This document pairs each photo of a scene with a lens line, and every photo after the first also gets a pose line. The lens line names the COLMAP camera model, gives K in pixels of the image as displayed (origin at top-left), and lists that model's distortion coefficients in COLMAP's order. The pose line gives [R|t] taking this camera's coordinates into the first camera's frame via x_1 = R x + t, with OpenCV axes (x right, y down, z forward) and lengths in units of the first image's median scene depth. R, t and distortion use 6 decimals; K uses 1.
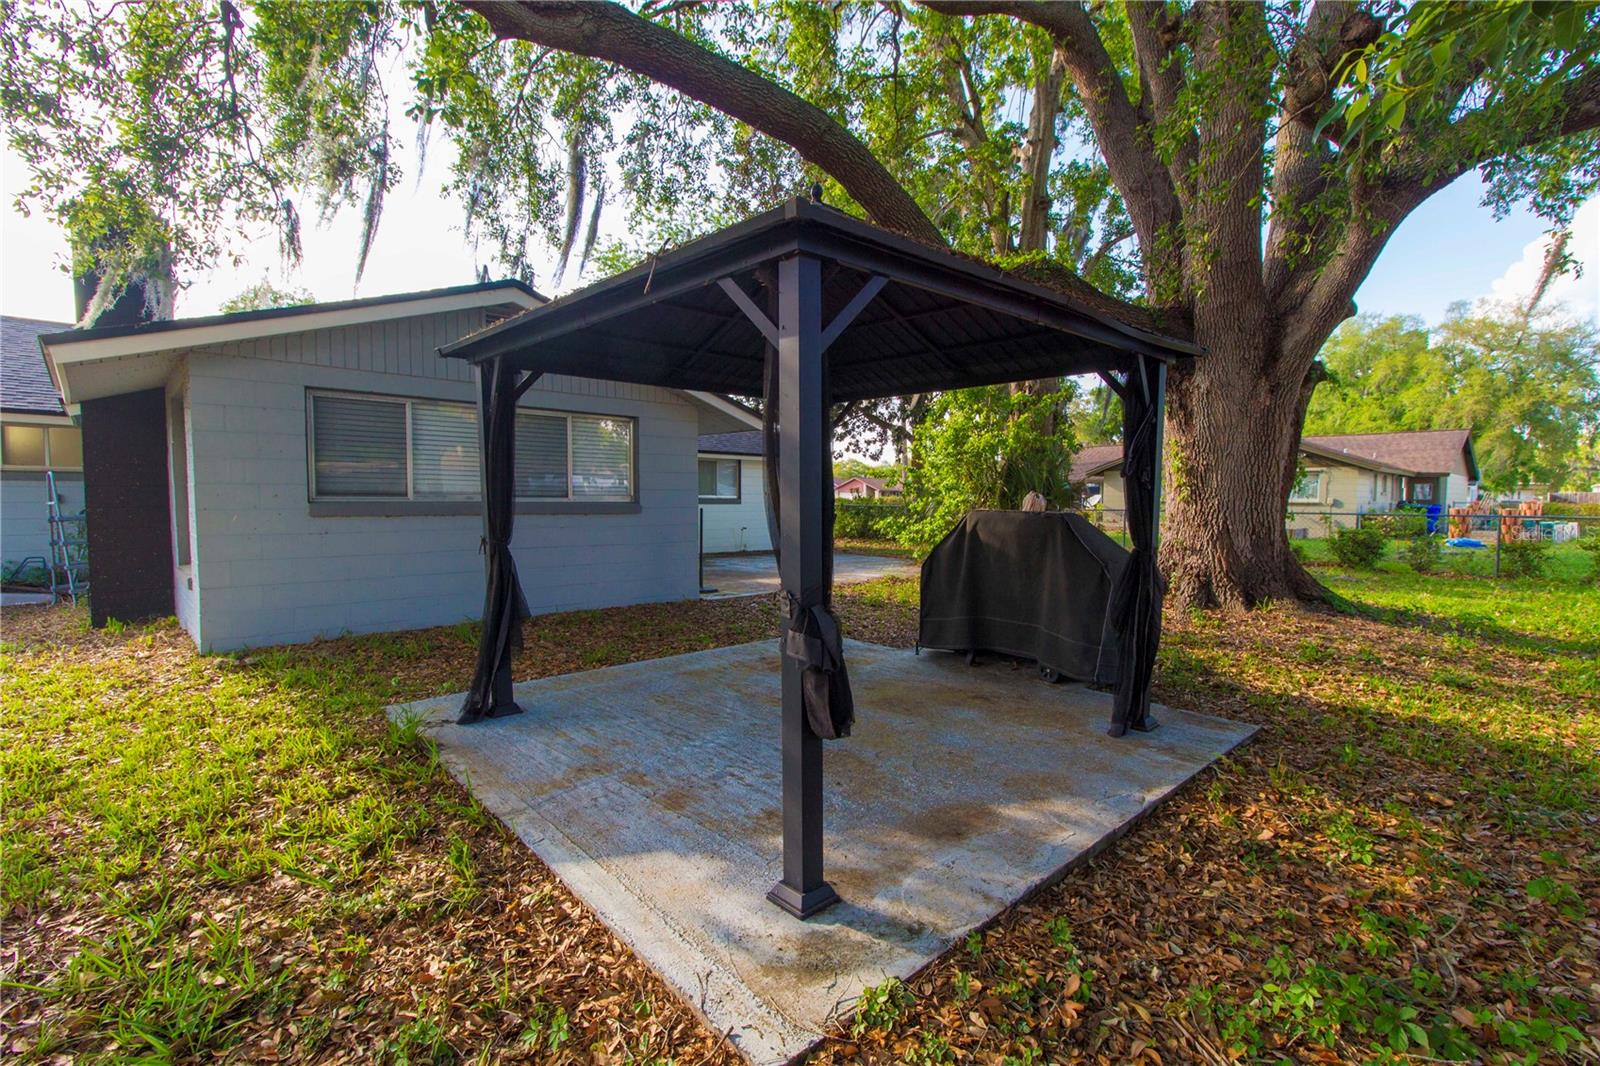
lens RADIAL K [[741.1, 0, 800.5], [0, 741.1, 537.0], [0, 0, 1]] dist [0.000770, 0.000762]
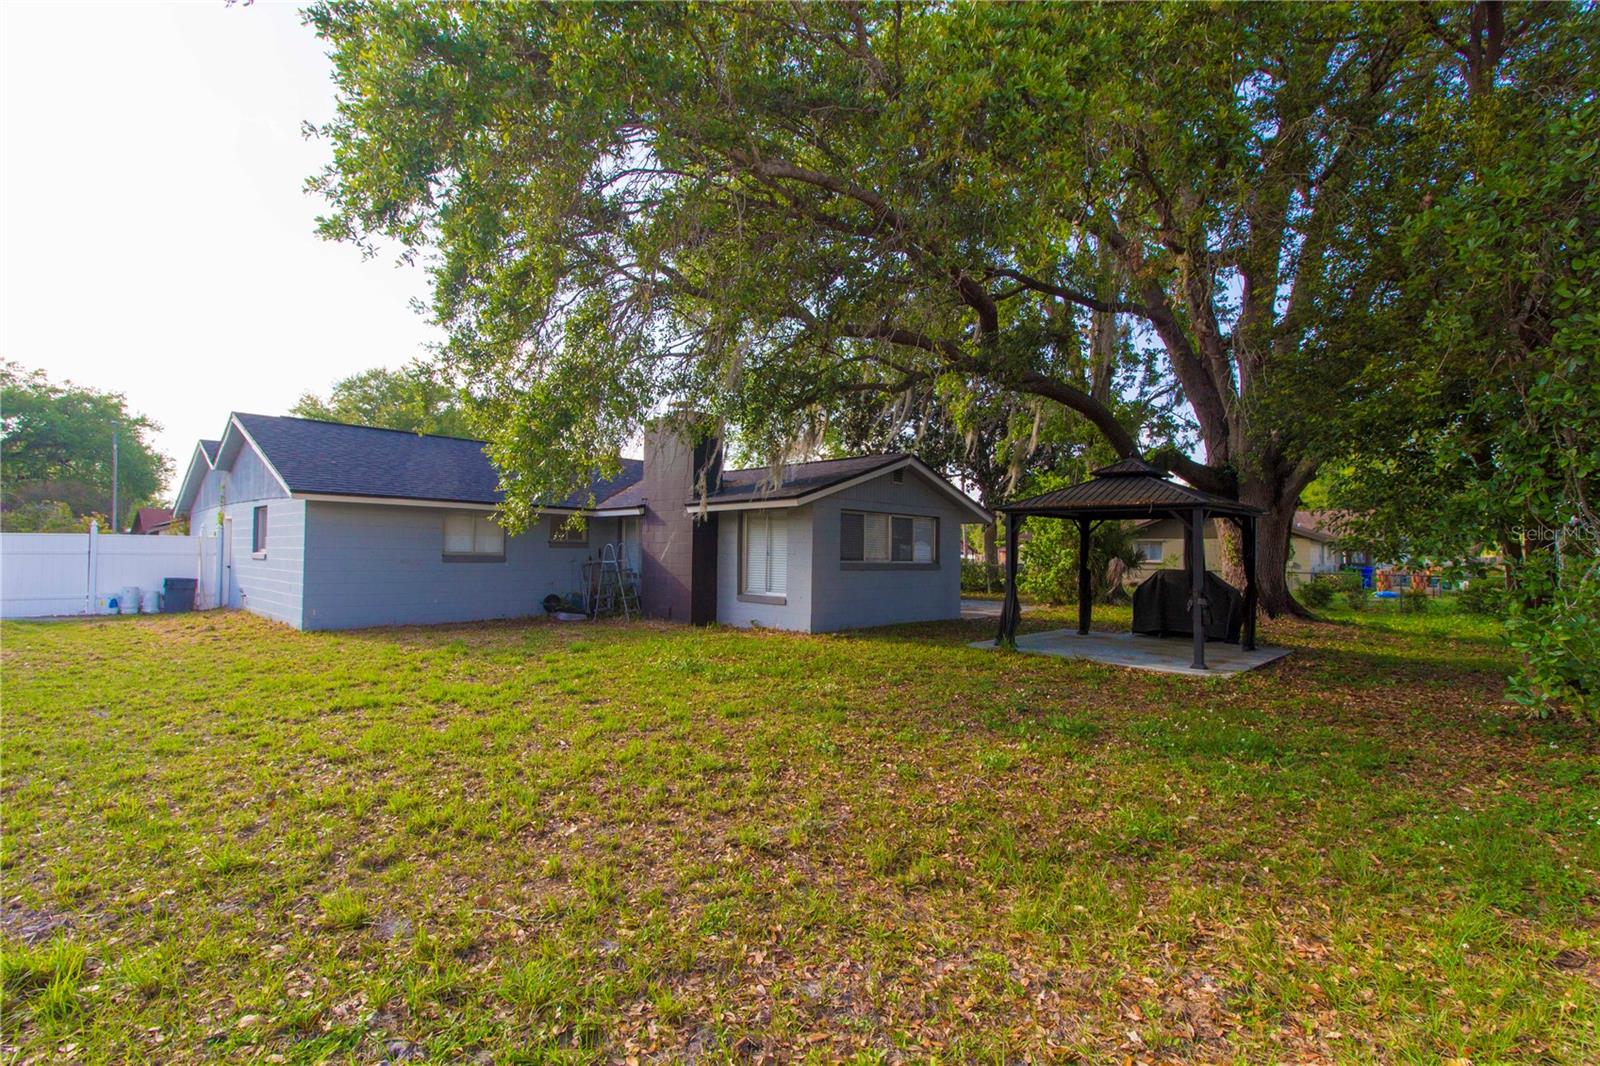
lens RADIAL K [[741.1, 0, 798.7], [0, 741.1, 538.3], [0, 0, 1]] dist [0.000770, 0.000762]
pose [[0.998832, 0.010090, 0.047254, -0.458322], [-0.006560, 0.997215, -0.074287, 0.020532], [-0.047872, 0.073891, 0.996117, -0.568679]]
